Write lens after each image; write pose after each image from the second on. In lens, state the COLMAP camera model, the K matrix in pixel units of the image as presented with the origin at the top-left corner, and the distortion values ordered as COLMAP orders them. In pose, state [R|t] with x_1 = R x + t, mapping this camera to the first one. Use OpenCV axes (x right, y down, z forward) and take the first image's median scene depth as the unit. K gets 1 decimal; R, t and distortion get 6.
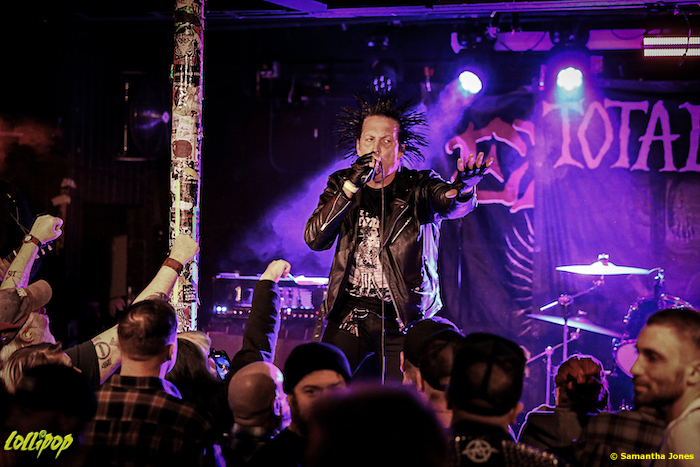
lens RADIAL K [[1988.3, 0, 350.7], [0, 1988.3, 231.6], [0, 0, 1]] dist [0.503145, 0.000000]
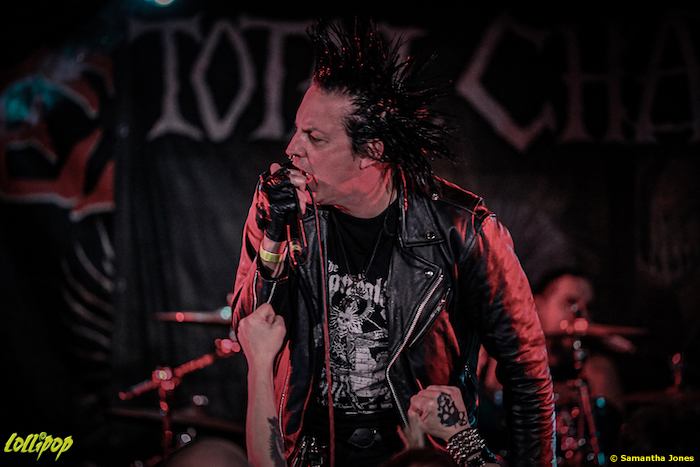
lens RADIAL K [[2745.7, 0, 349.6], [0, 2745.7, 235.3], [0, 0, 1]] dist [1.350286, 0.000000]
pose [[0.984730, 0.002940, 0.174066, 0.022735], [-0.000370, 0.999890, -0.014795, 0.006500], [-0.174090, 0.014504, 0.984623, 0.236068]]
